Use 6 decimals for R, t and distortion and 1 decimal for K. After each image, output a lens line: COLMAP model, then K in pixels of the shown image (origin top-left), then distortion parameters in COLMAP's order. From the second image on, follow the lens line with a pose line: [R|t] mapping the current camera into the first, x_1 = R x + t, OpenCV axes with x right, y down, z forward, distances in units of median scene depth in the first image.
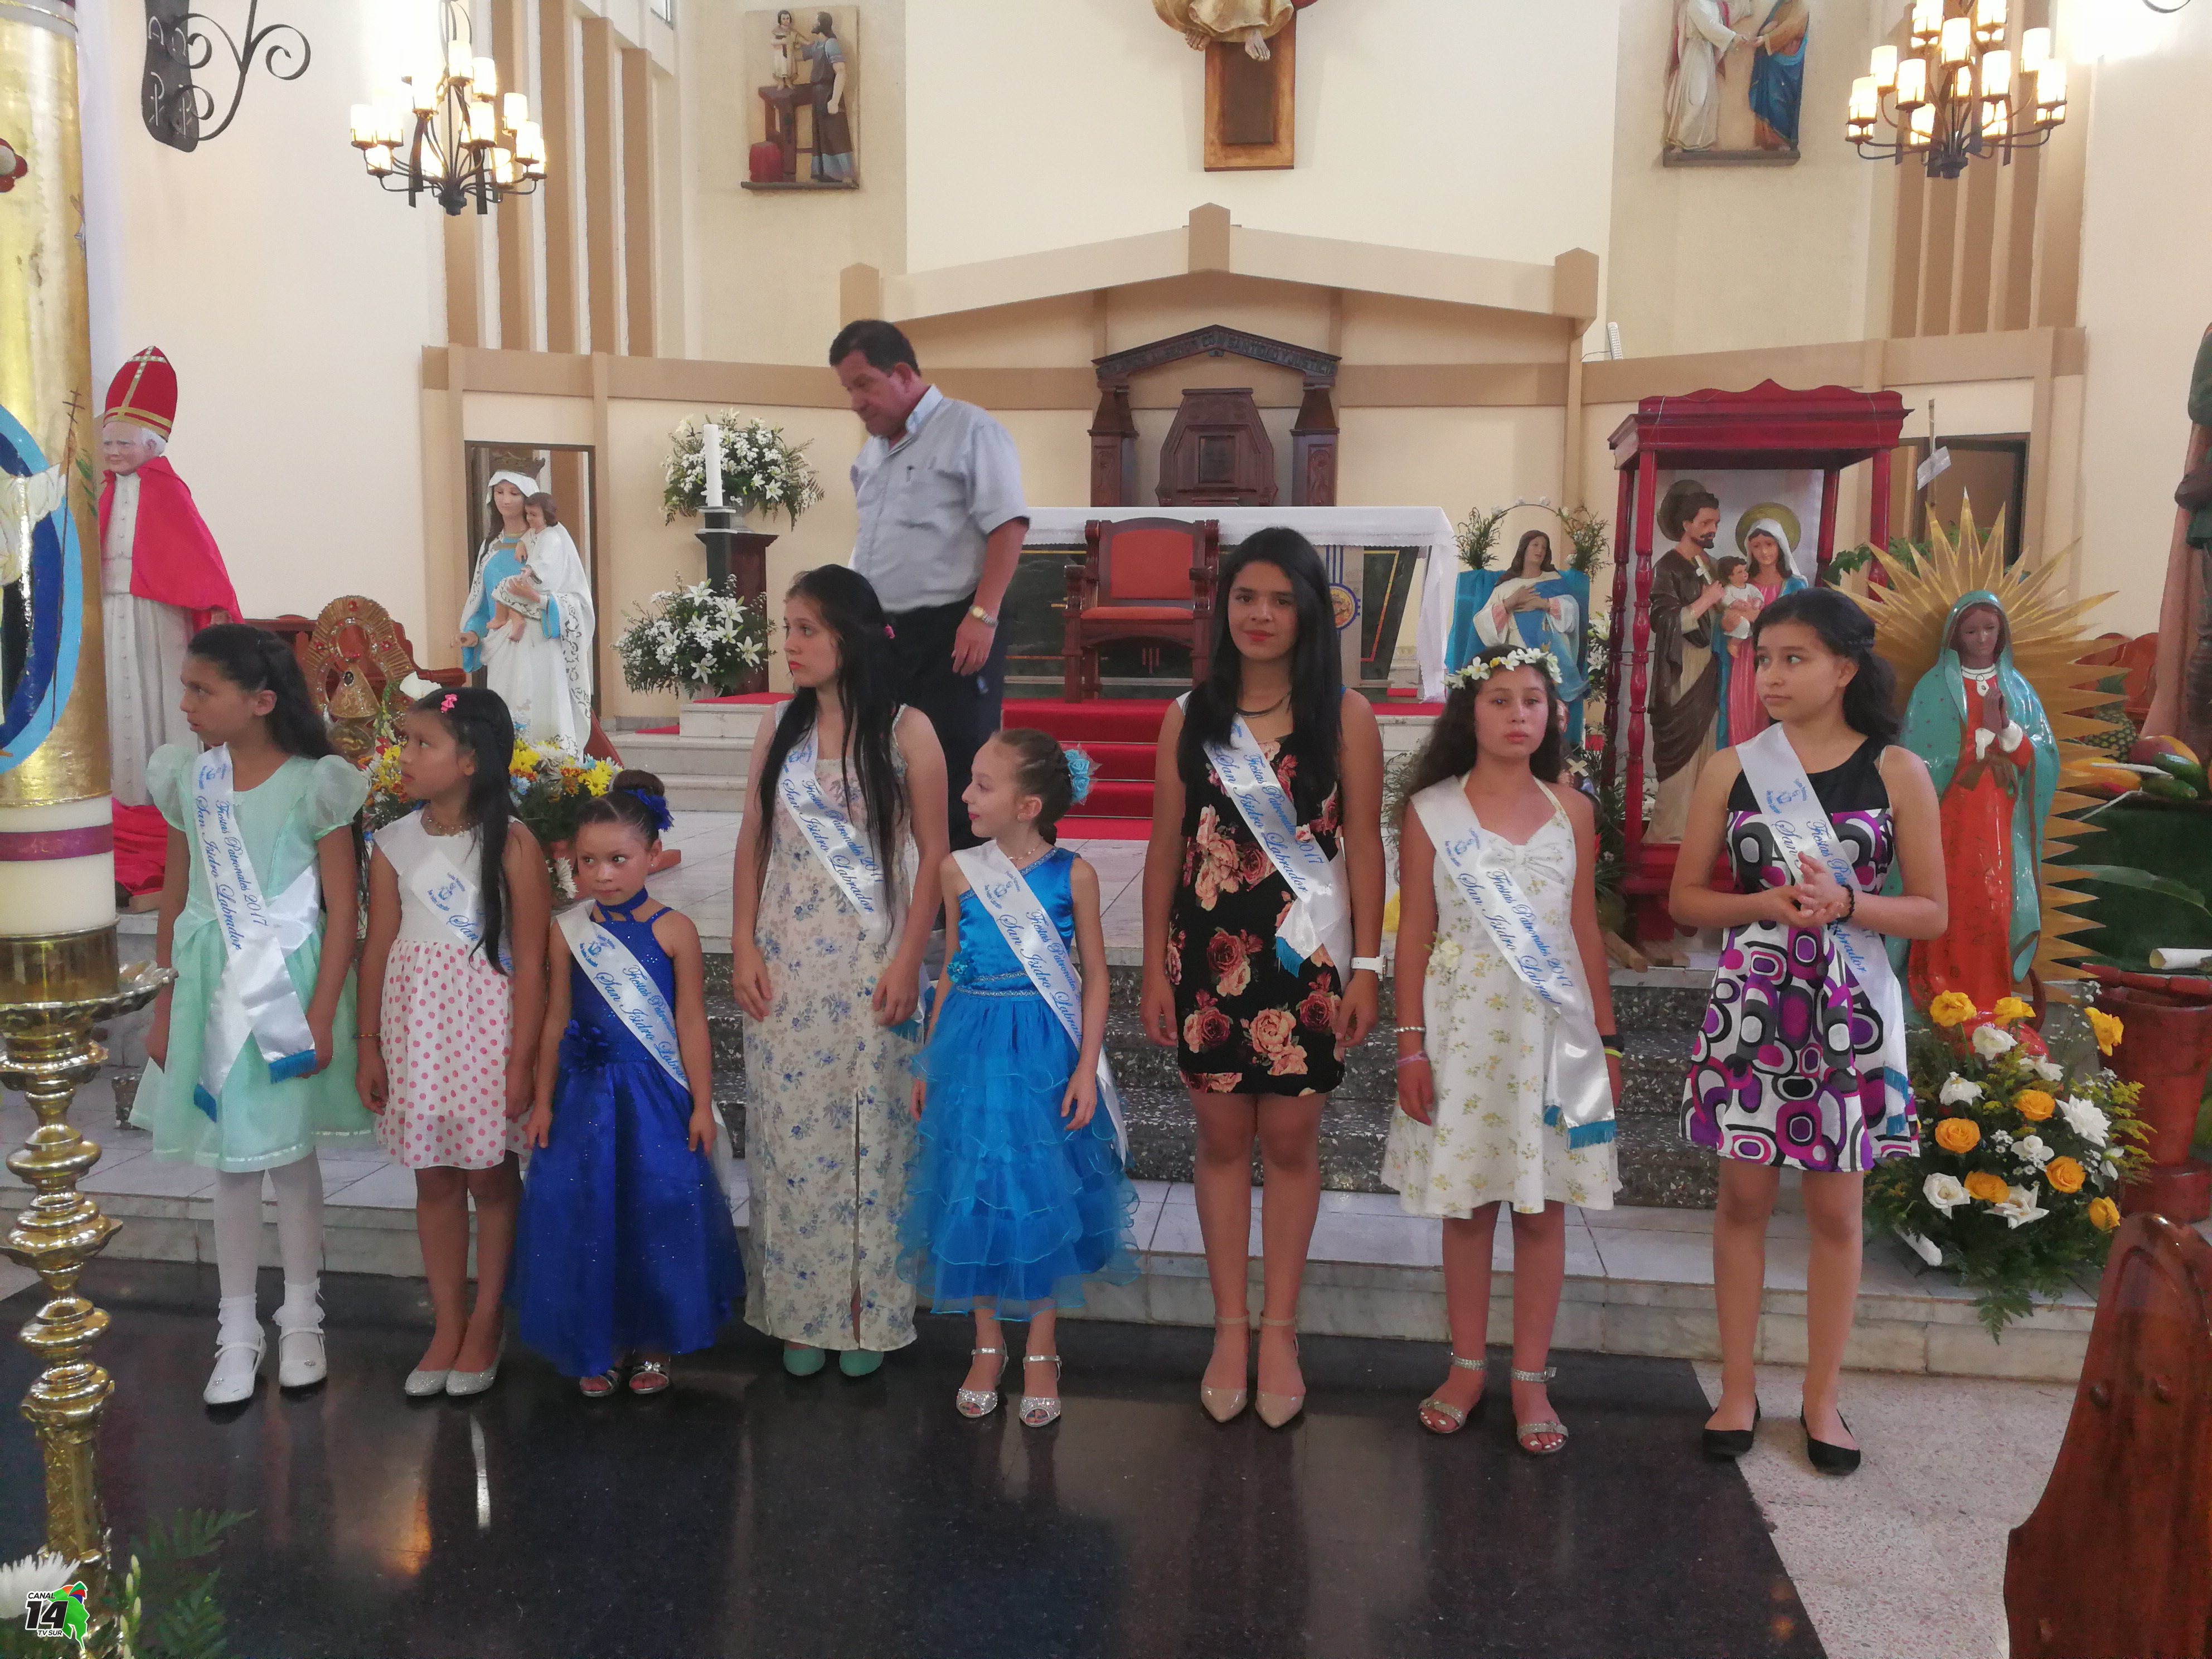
lens RADIAL K [[1725.7, 0, 1103.5], [0, 1725.7, 819.0], [0, 0, 1]] dist [0.011819, -0.010392]
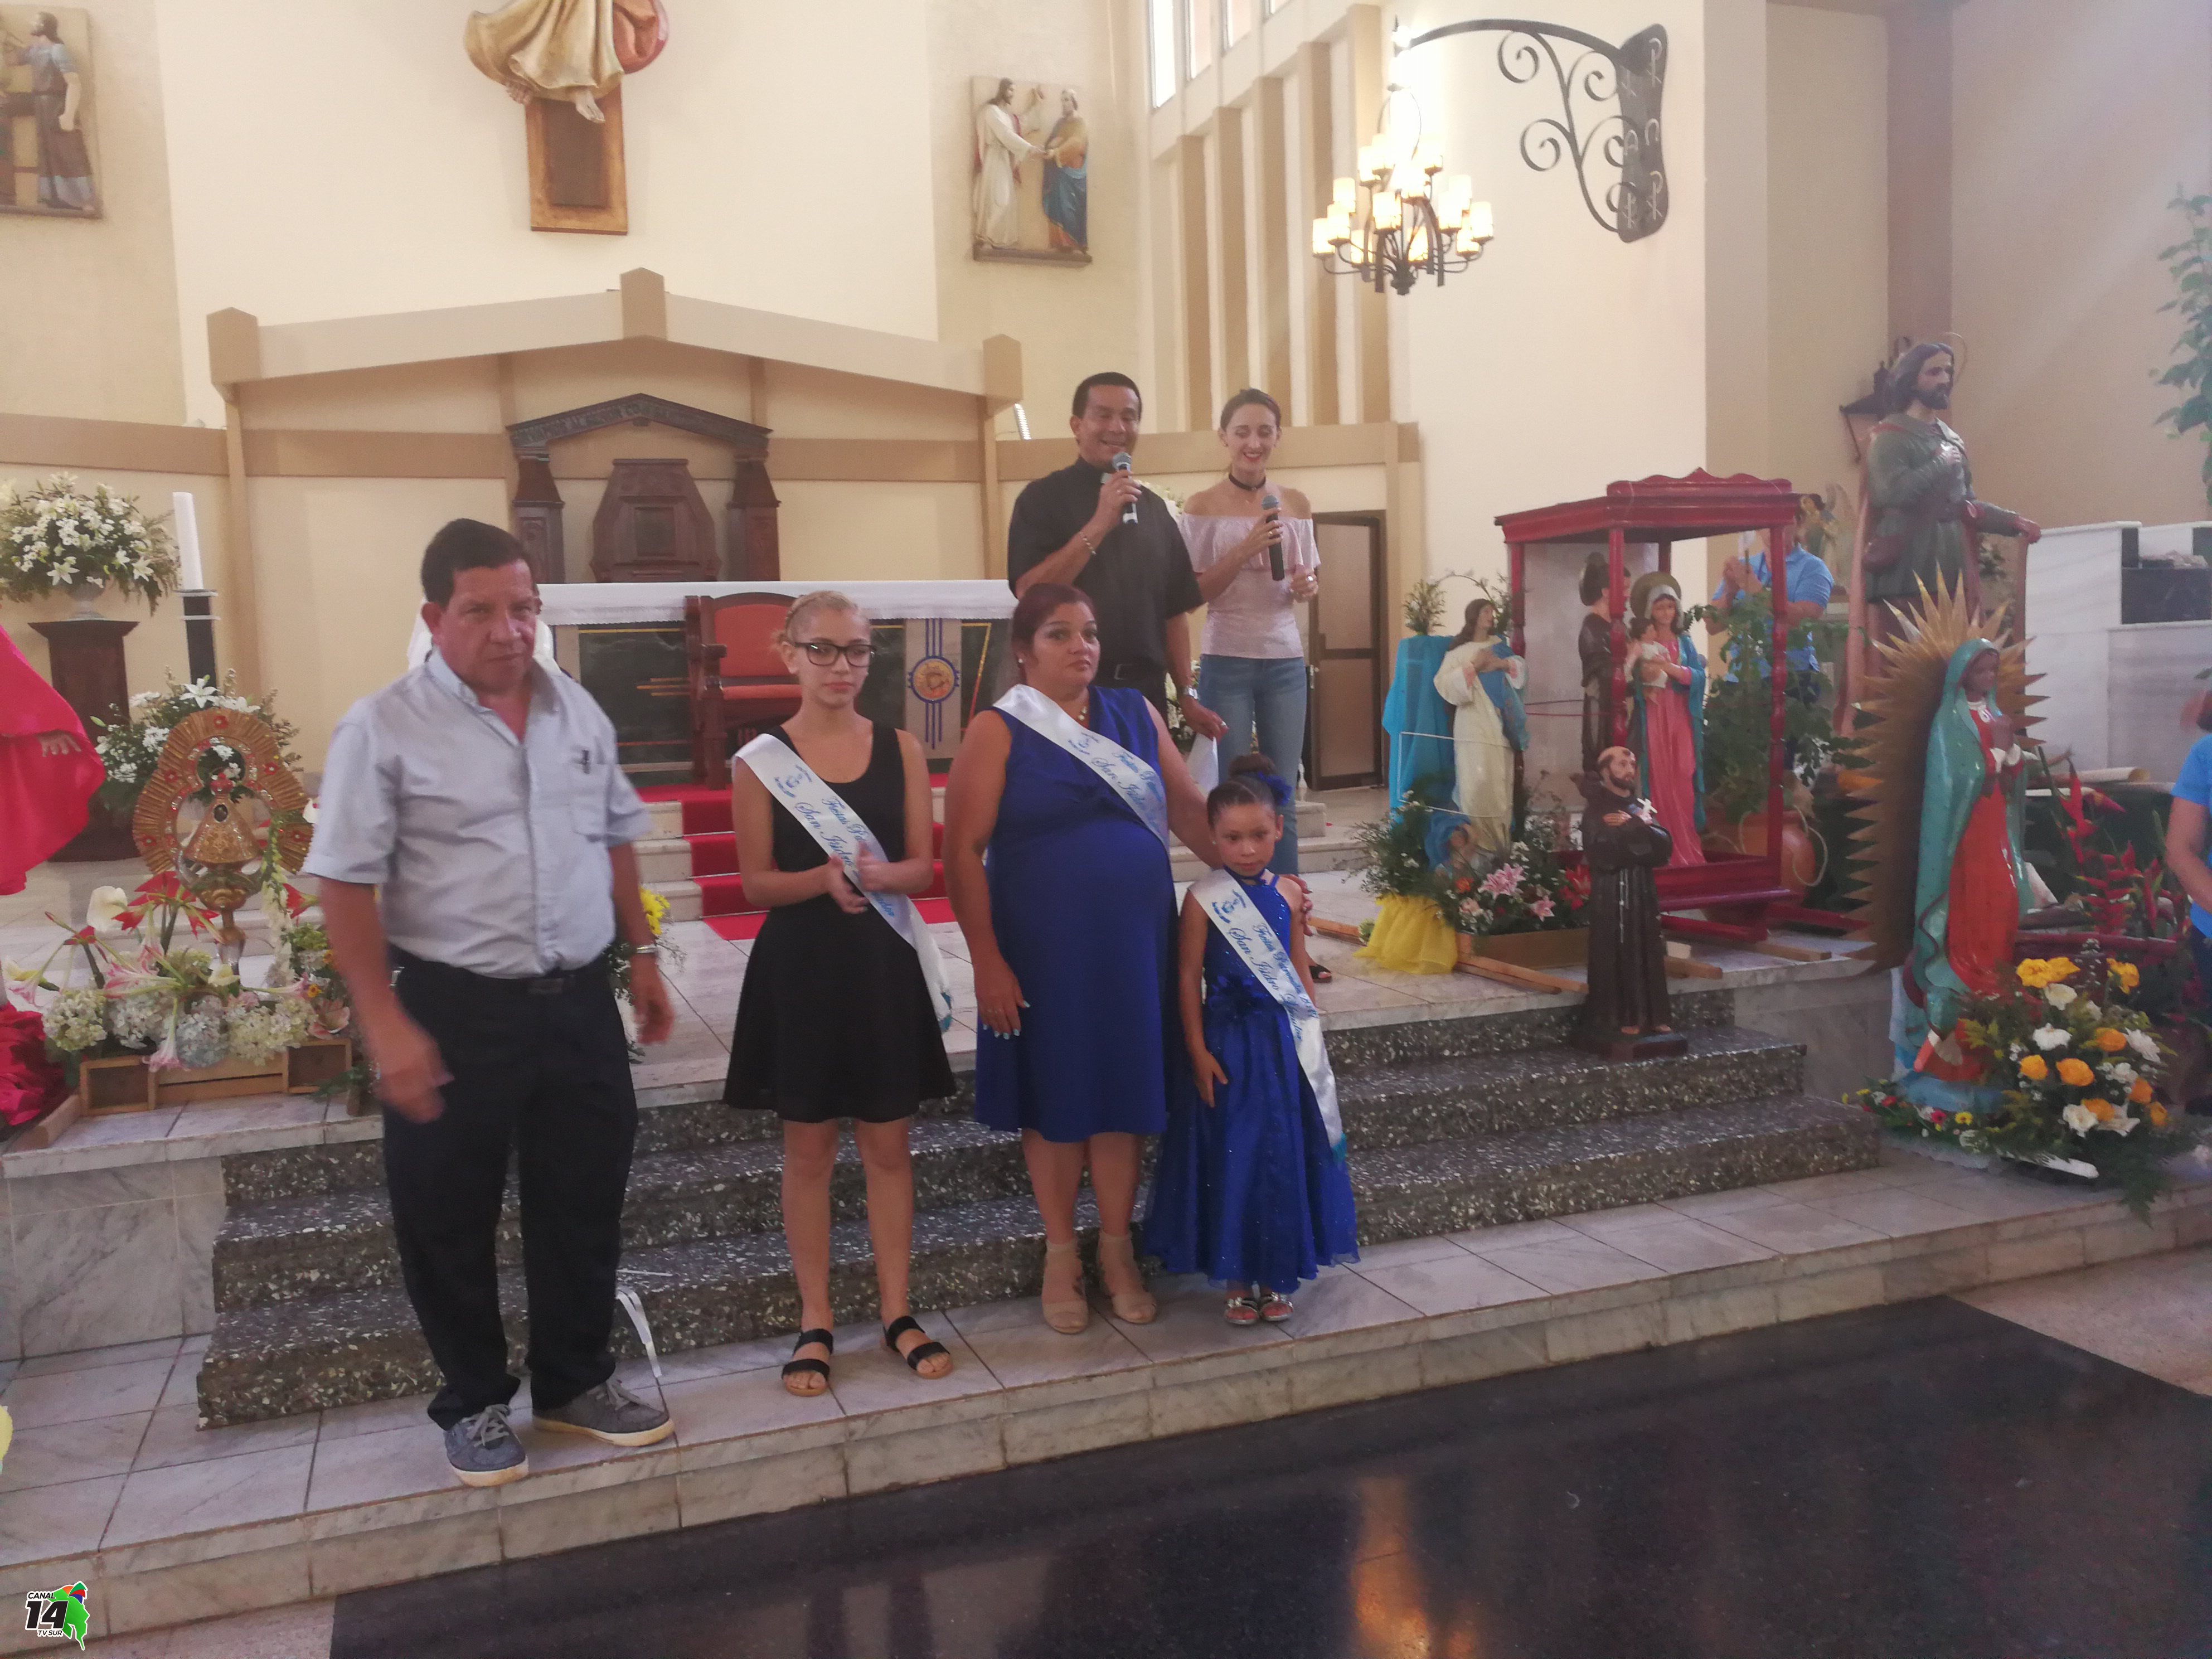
lens RADIAL K [[1722.8, 0, 1077.9], [0, 1722.8, 825.9], [0, 0, 1]] dist [0.017483, -0.025378]
pose [[0.889791, -0.077765, 0.449693, -0.173584], [0.093790, 0.995501, -0.013428, -0.011269], [-0.446626, 0.054125, 0.893082, 0.048862]]
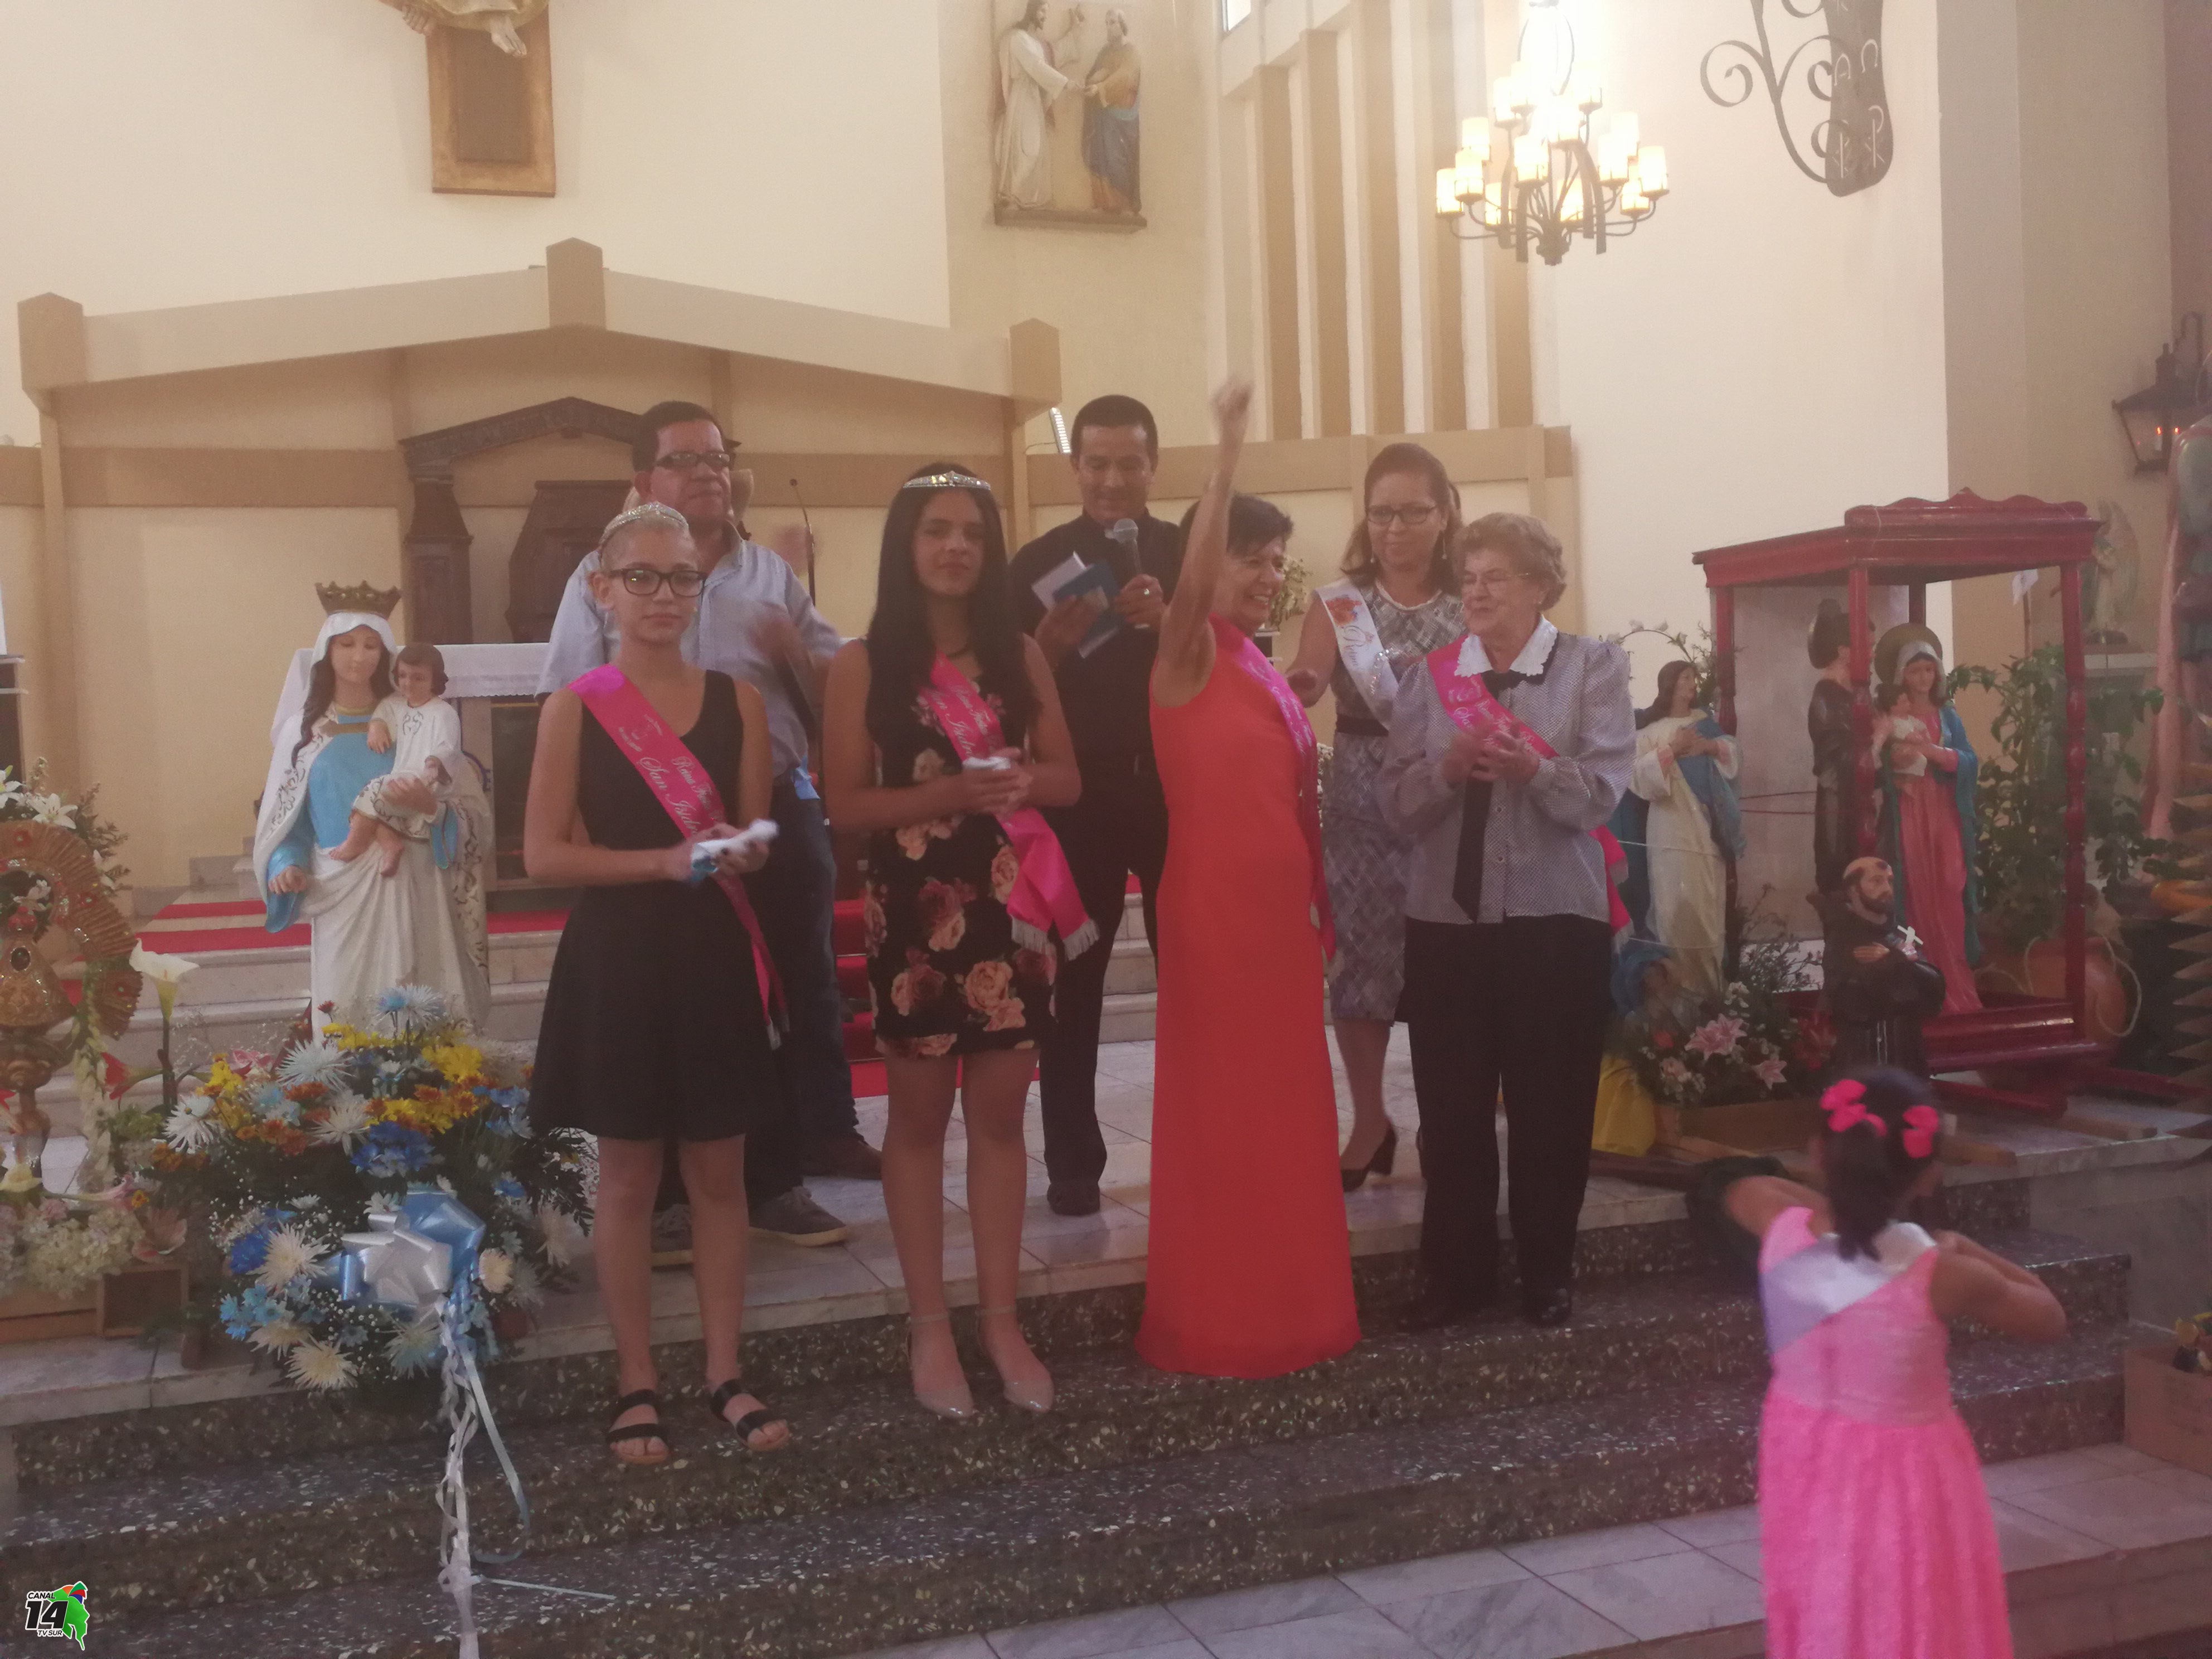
lens RADIAL K [[2216.4, 0, 1104.7], [0, 2216.4, 843.5], [0, 0, 1]] dist [0.008699, -0.002650]
pose [[0.893735, -0.062817, 0.444175, -0.172284], [0.098665, 0.993427, -0.058033, -0.015582], [-0.437610, 0.095690, 0.894059, 0.059518]]
